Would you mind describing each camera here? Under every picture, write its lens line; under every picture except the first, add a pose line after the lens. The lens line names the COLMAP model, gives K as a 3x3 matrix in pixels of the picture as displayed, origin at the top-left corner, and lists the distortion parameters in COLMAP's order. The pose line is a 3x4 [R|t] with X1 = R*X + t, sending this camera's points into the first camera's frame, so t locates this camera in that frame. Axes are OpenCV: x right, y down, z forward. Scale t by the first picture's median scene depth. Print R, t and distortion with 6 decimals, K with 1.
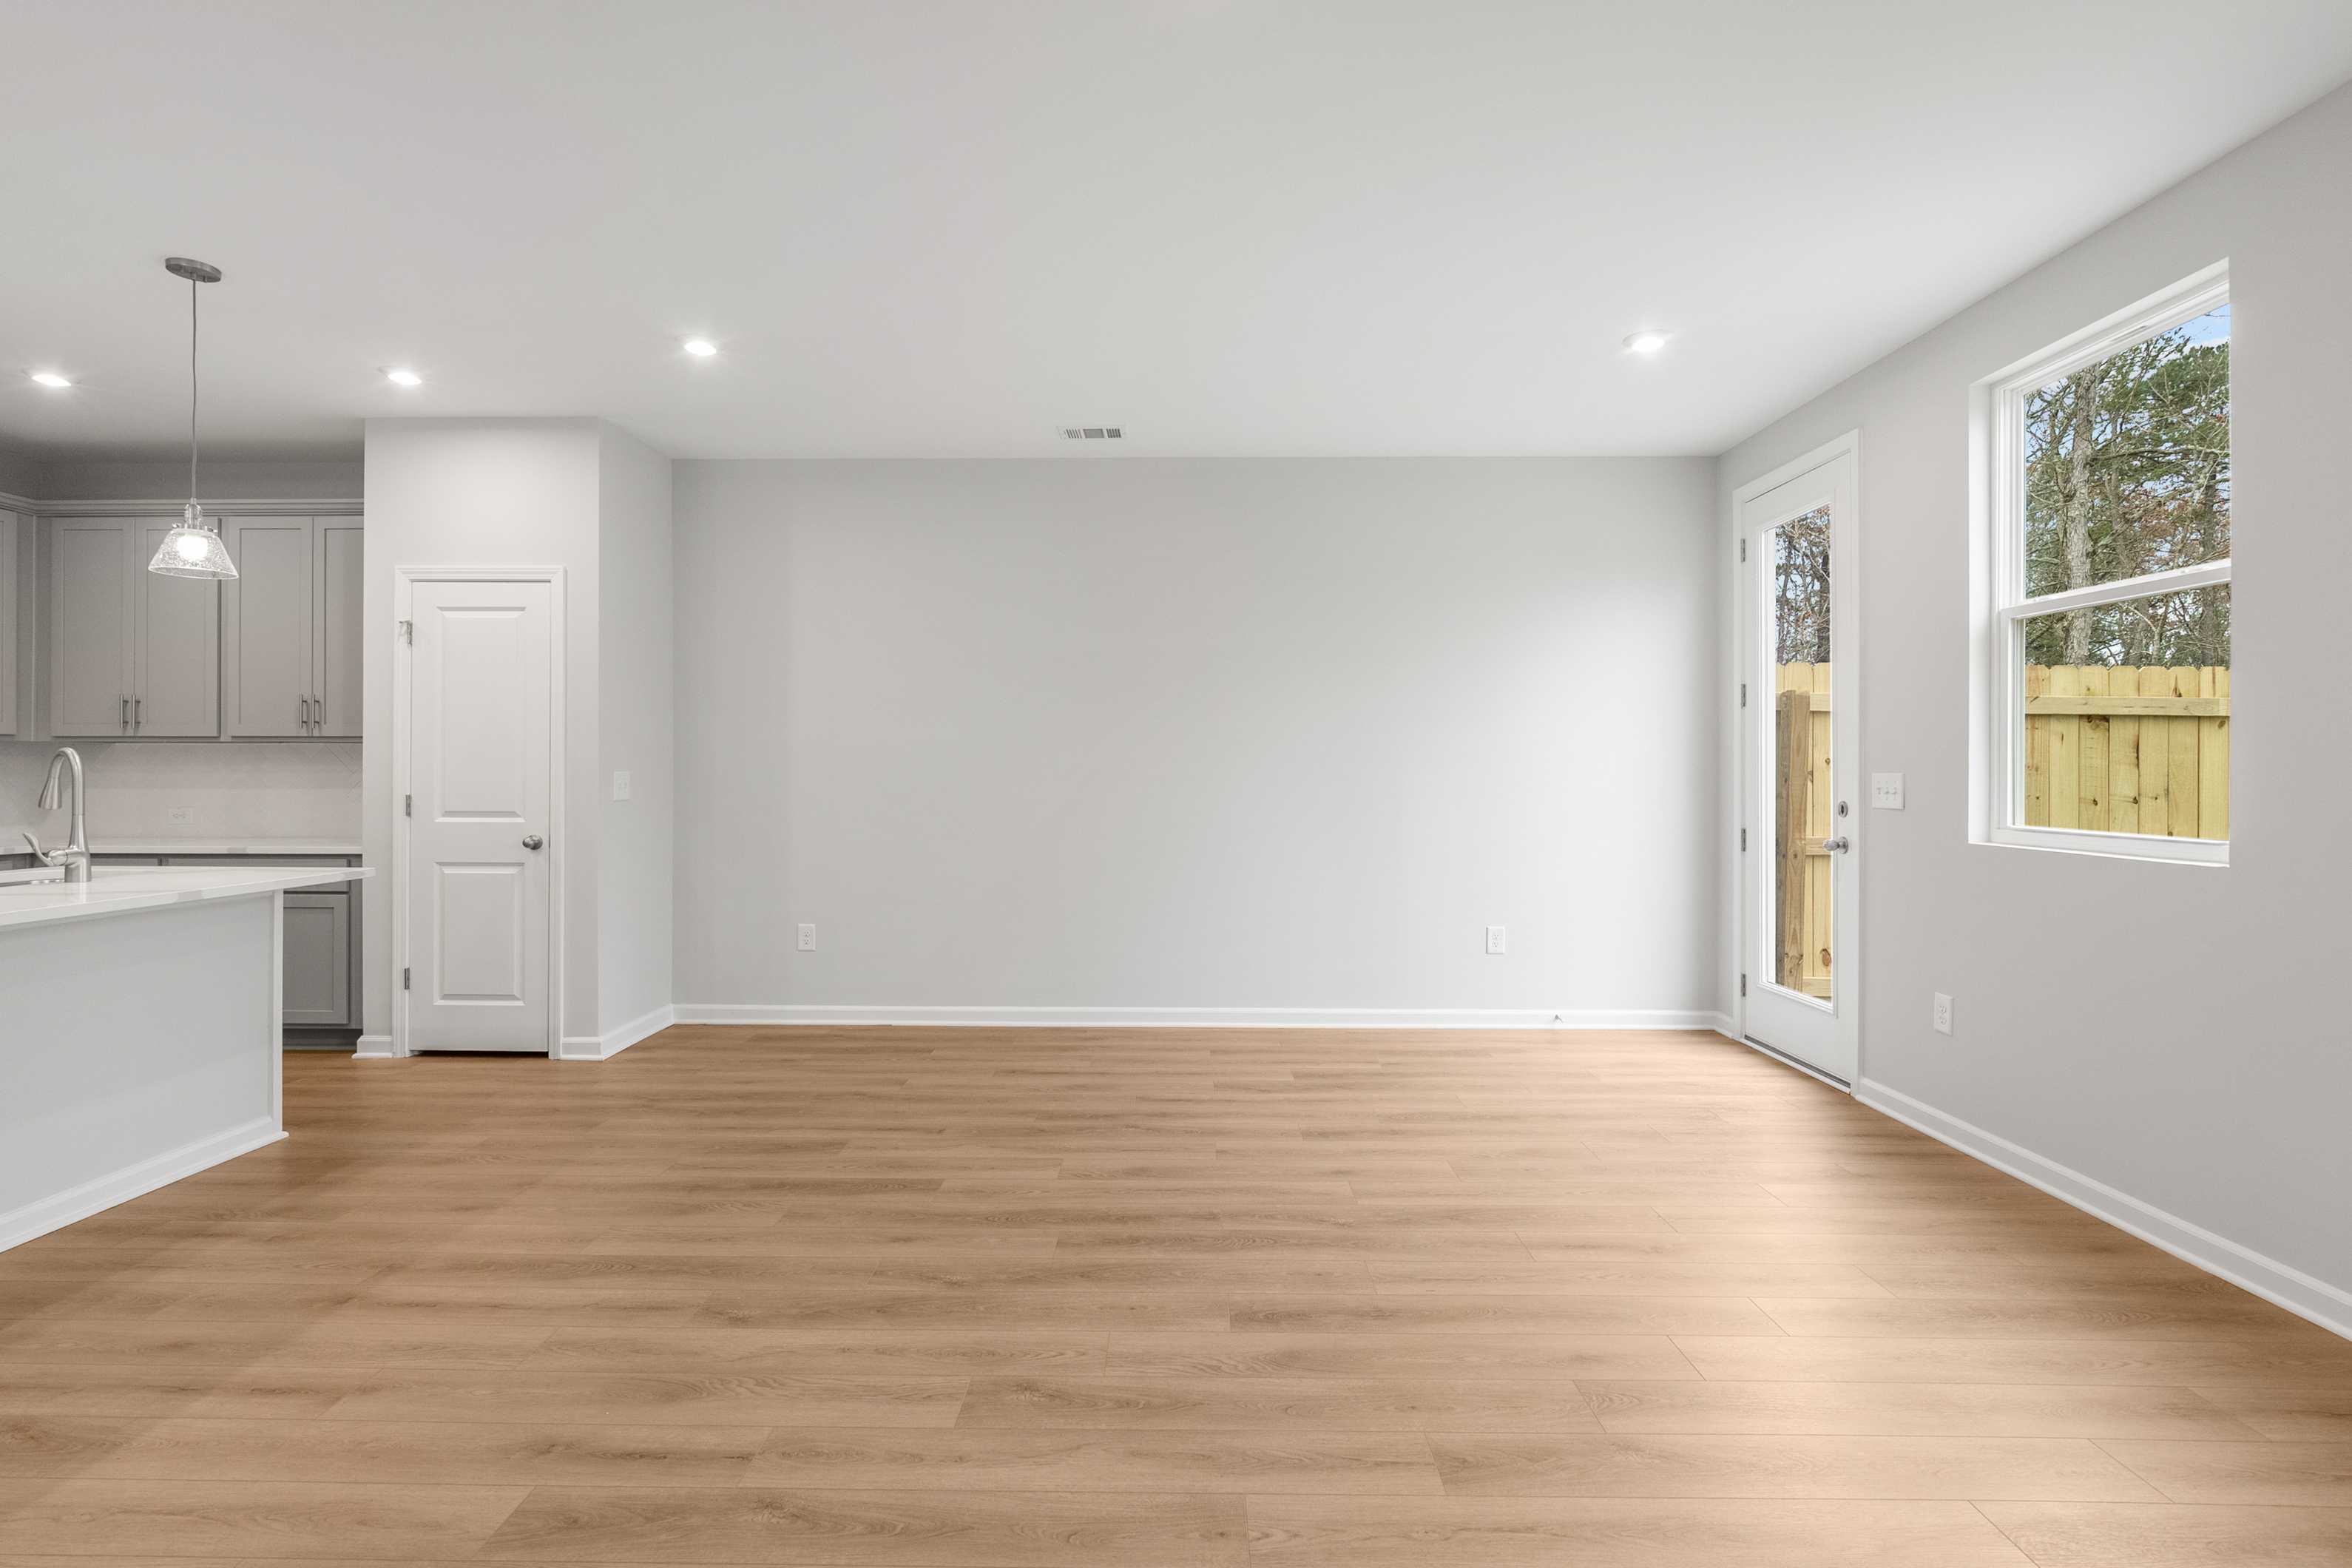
lens RADIAL K [[1097.1, 0, 1165.4], [0, 1097.1, 773.5], [0, 0, 1]] dist [-0.000184, -0.000077]
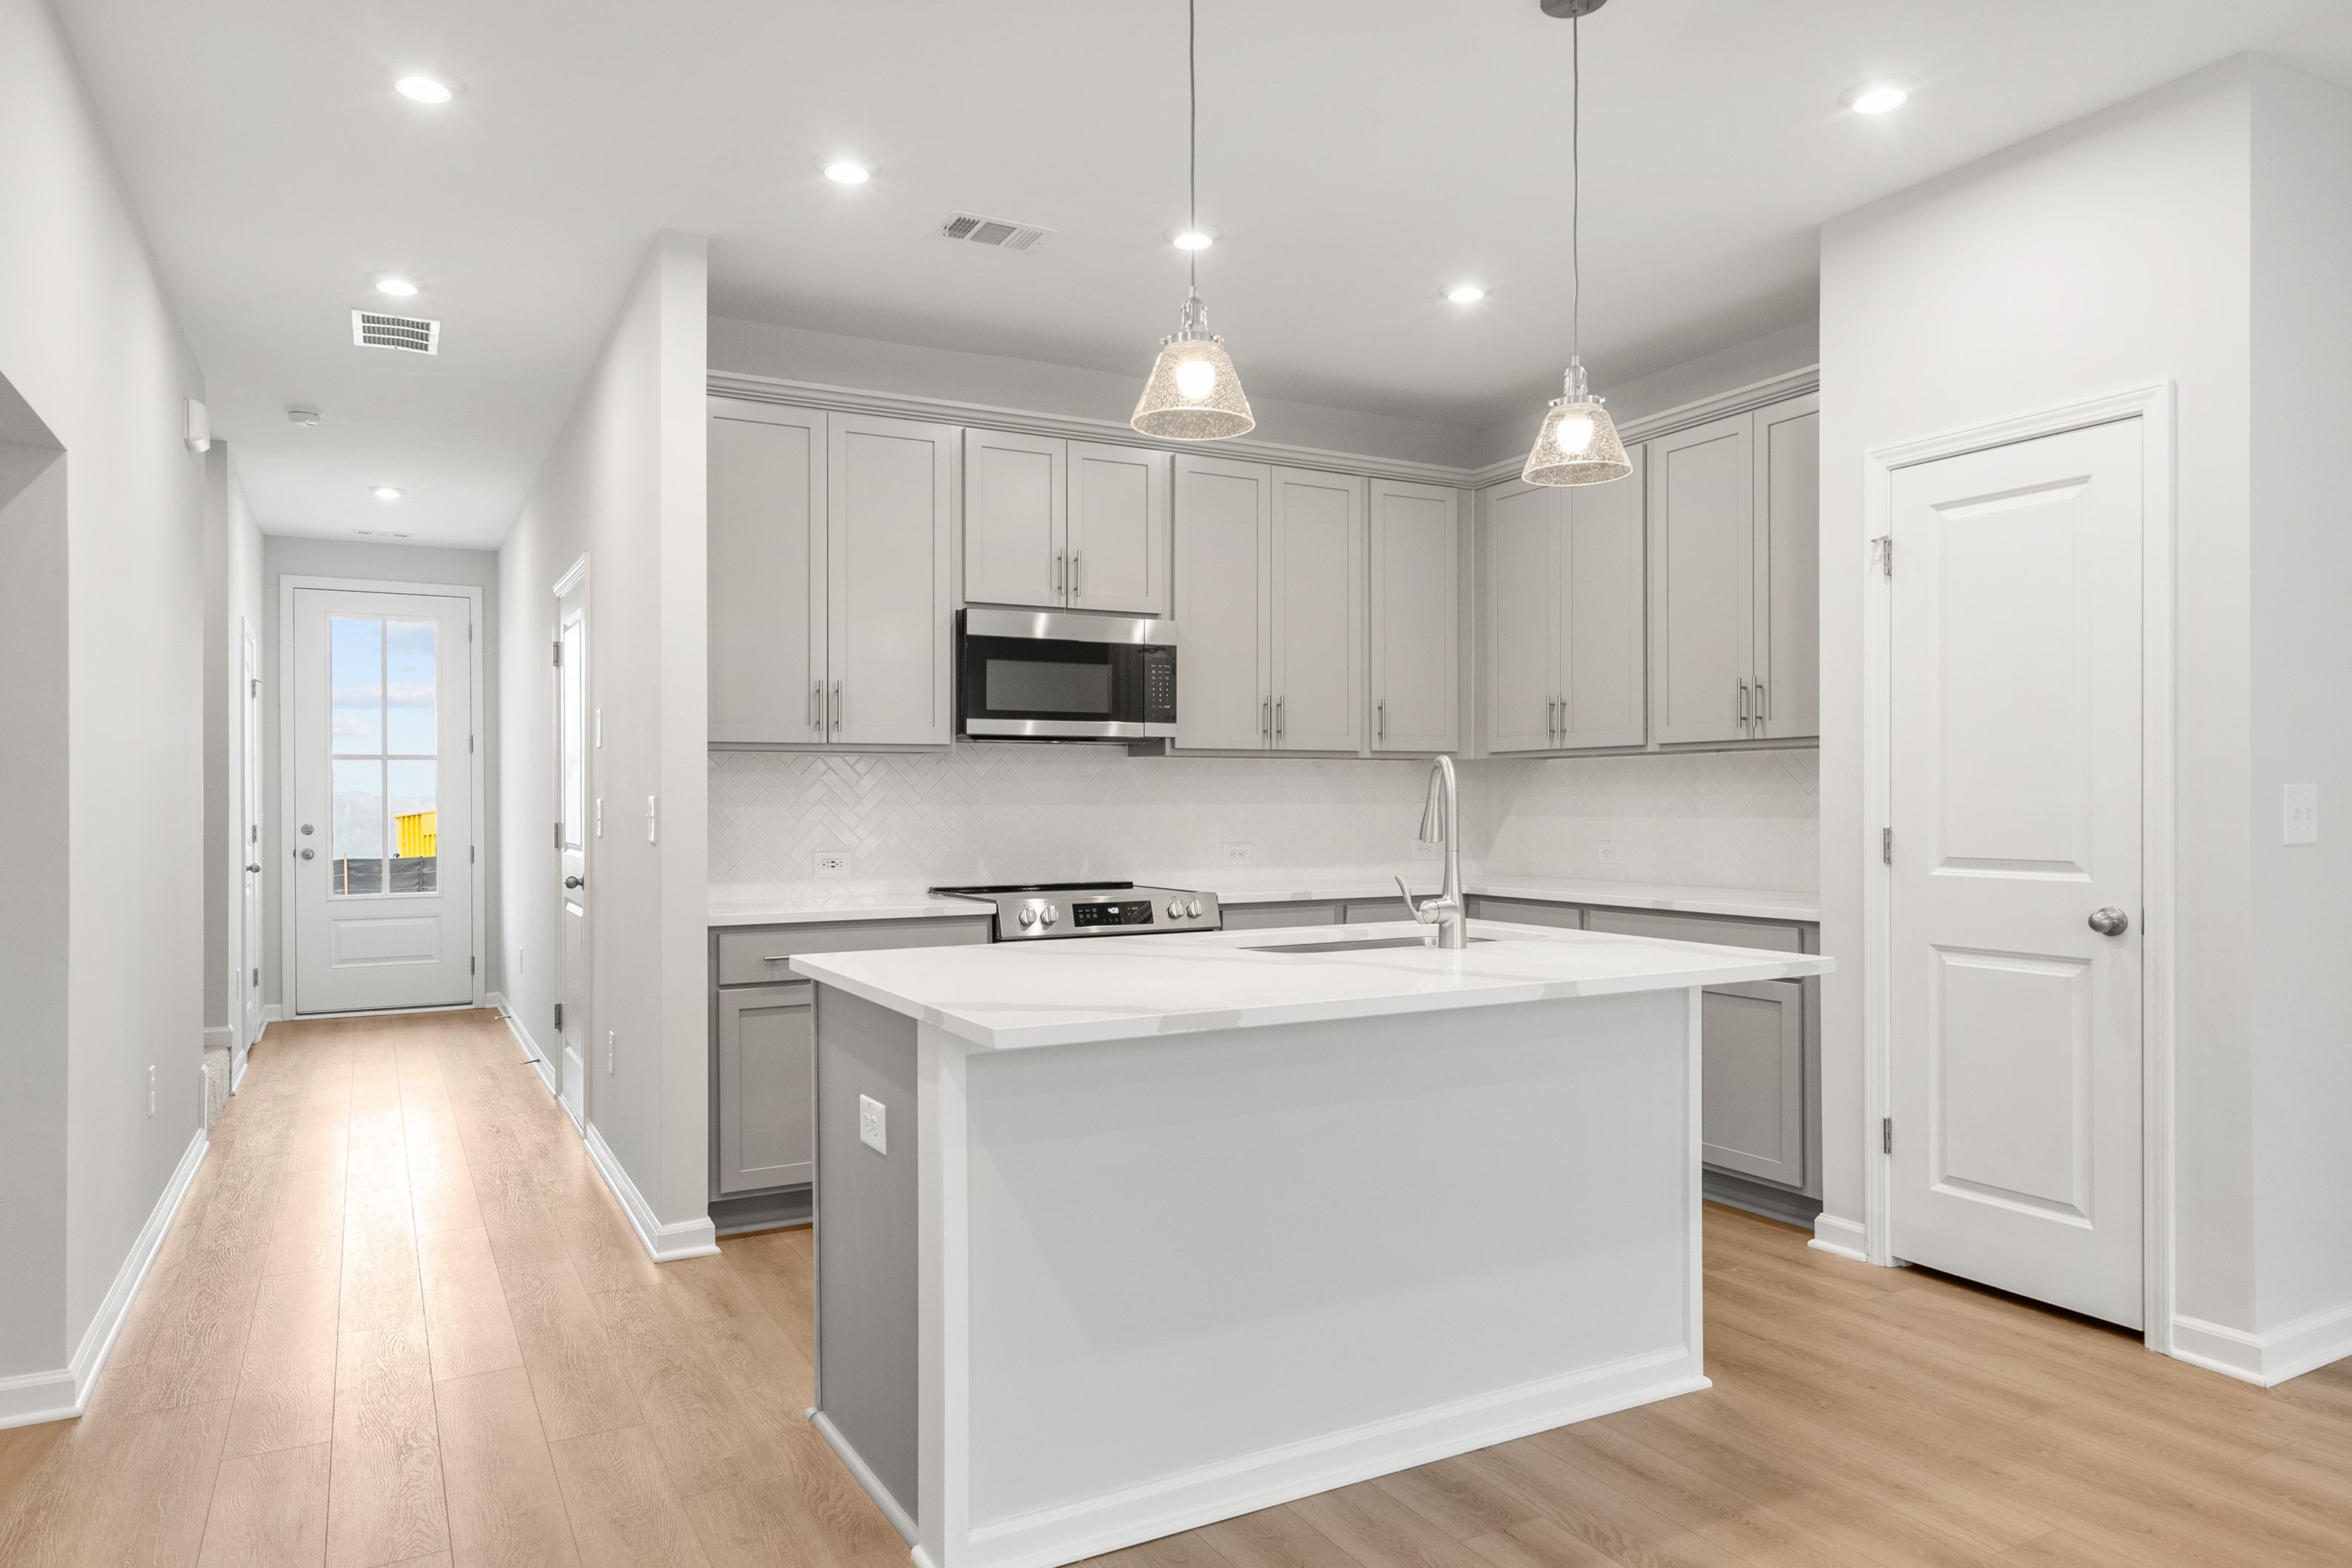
lens RADIAL K [[1462.2, 0, 1154.8], [0, 1462.2, 802.8], [0, 0, 1]] dist [0.004062, 0.000714]
pose [[0.485064, -0.004348, -0.874468, -0.186706], [0.005223, 0.999984, -0.002075, 0.005284], [0.874463, -0.003561, 0.485079, 0.264827]]
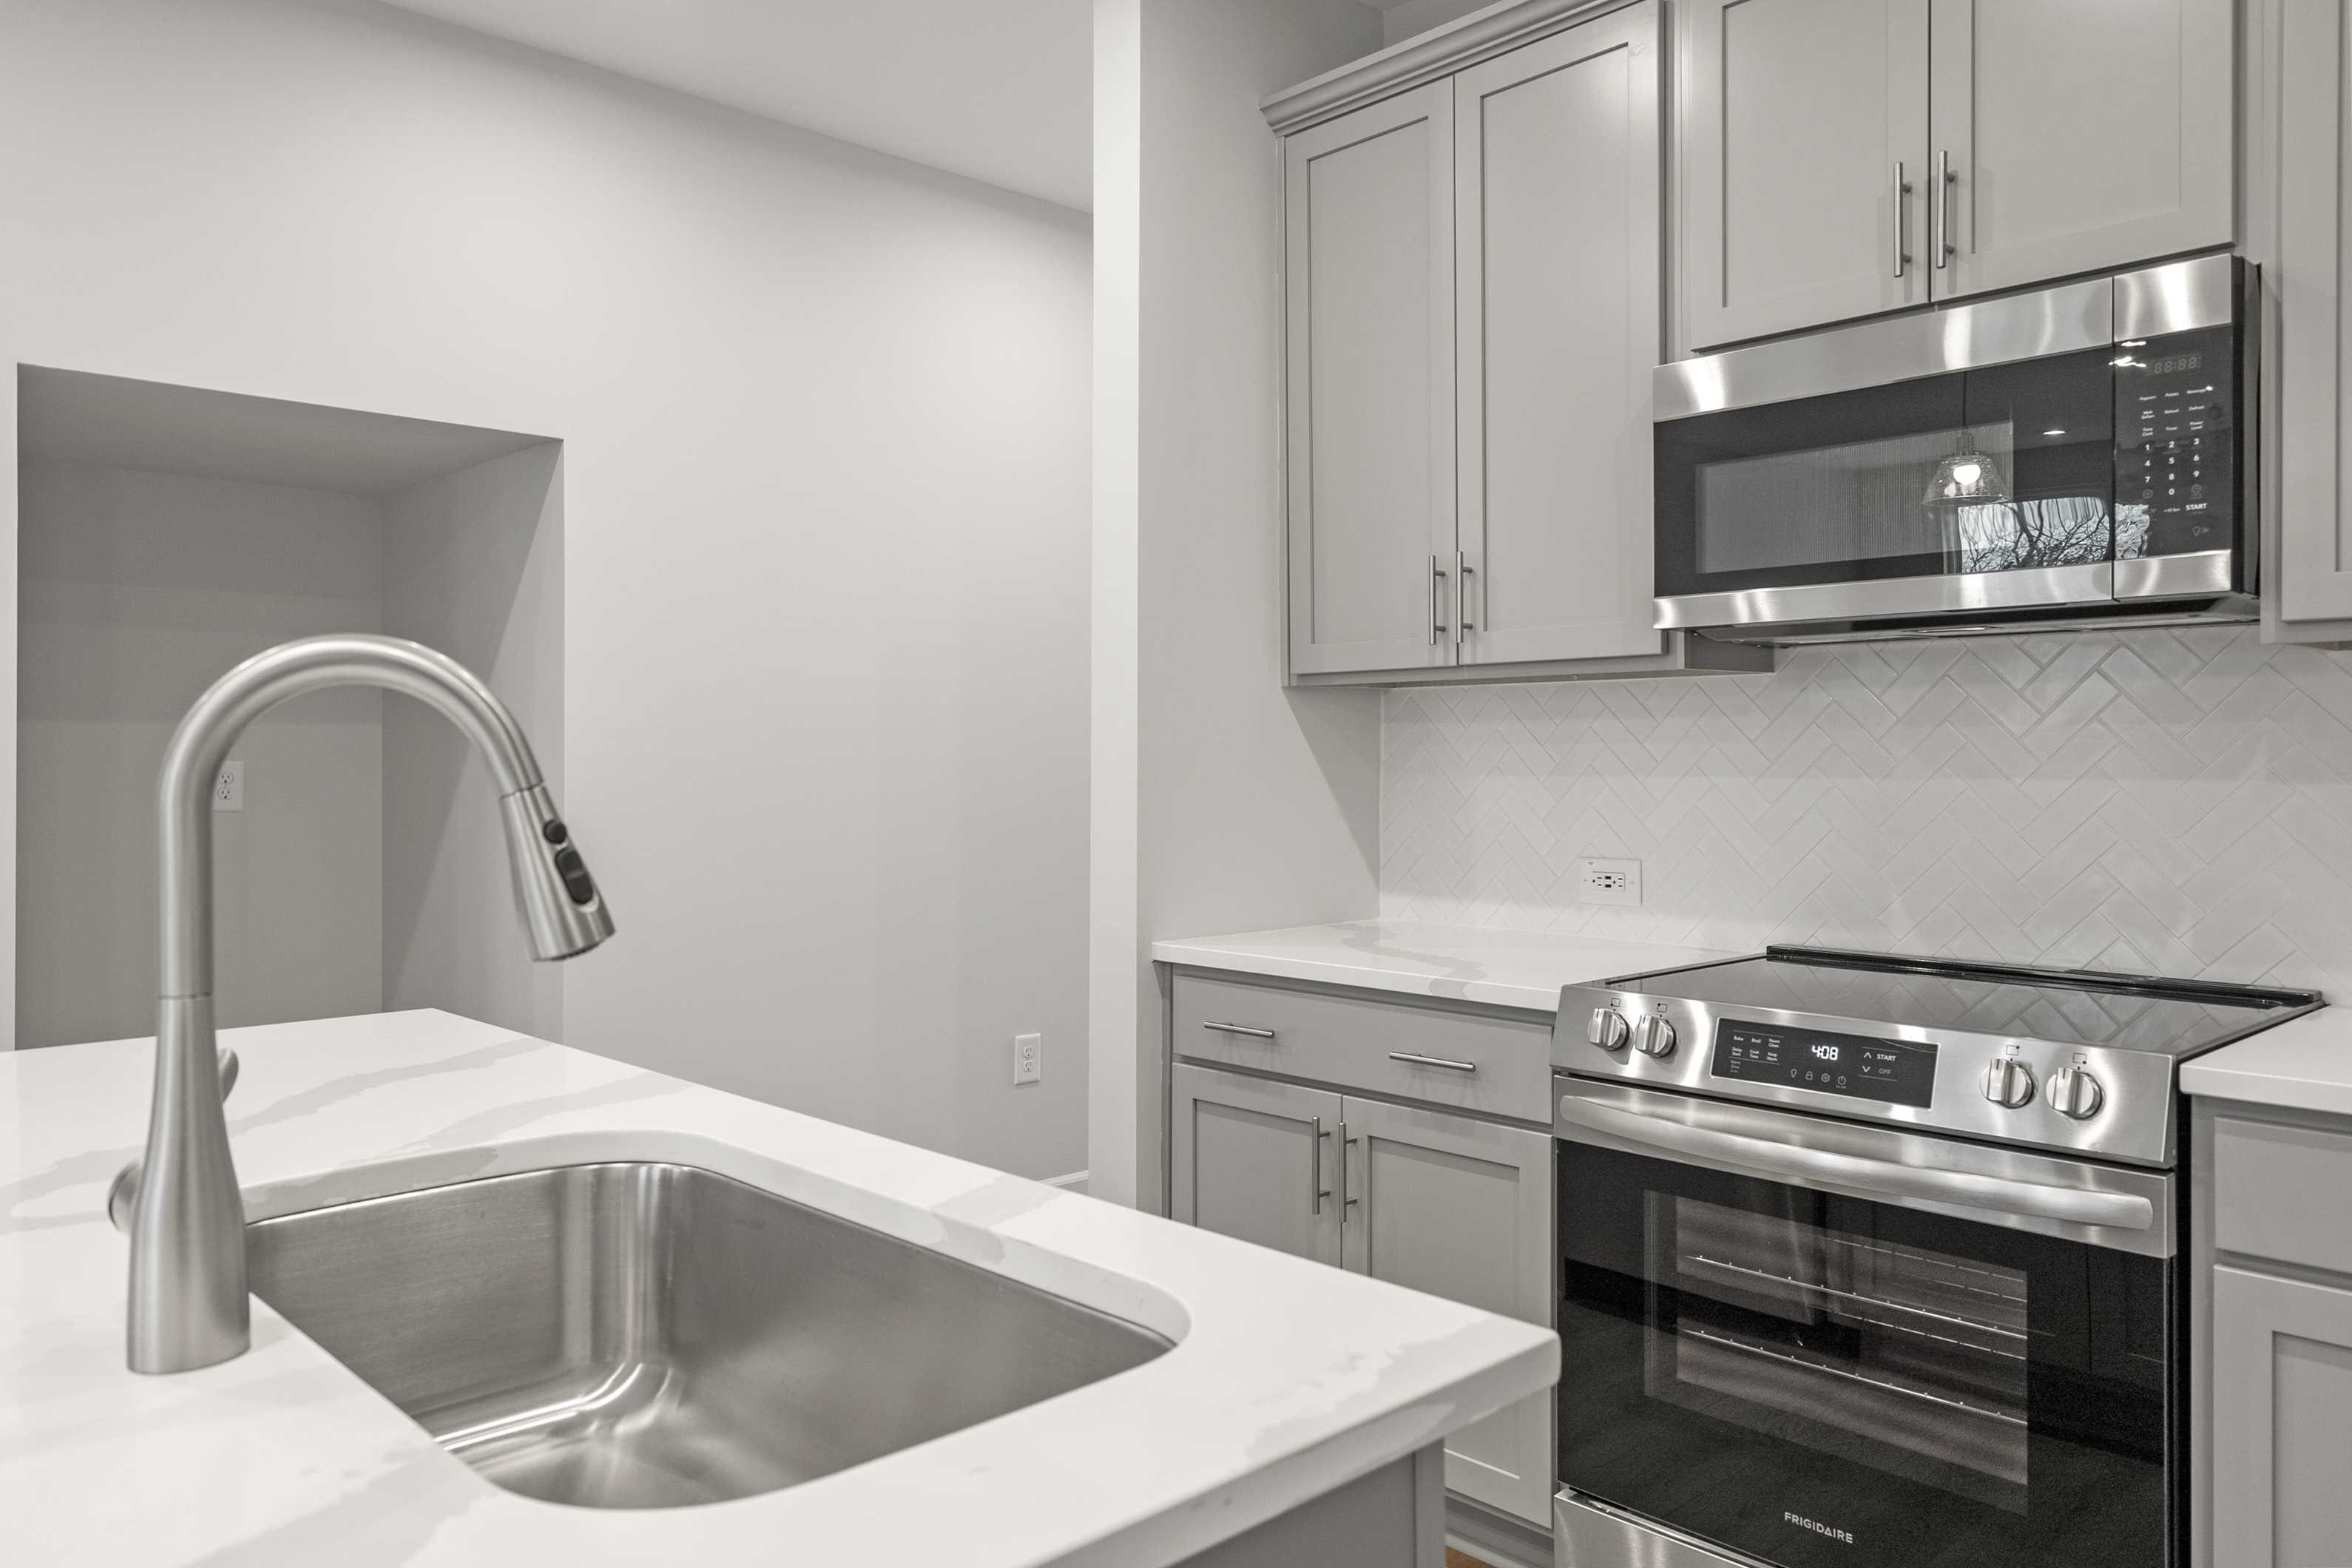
lens RADIAL K [[1644.3, 0, 1174.1], [0, 1644.3, 758.2], [0, 0, 1]] dist [0.002133, -0.001516]
pose [[-0.715605, -0.000609, -0.698505, -0.628950], [0.000647, 0.999999, -0.001535, -0.001722], [0.698505, -0.001550, -0.715603, 0.902217]]
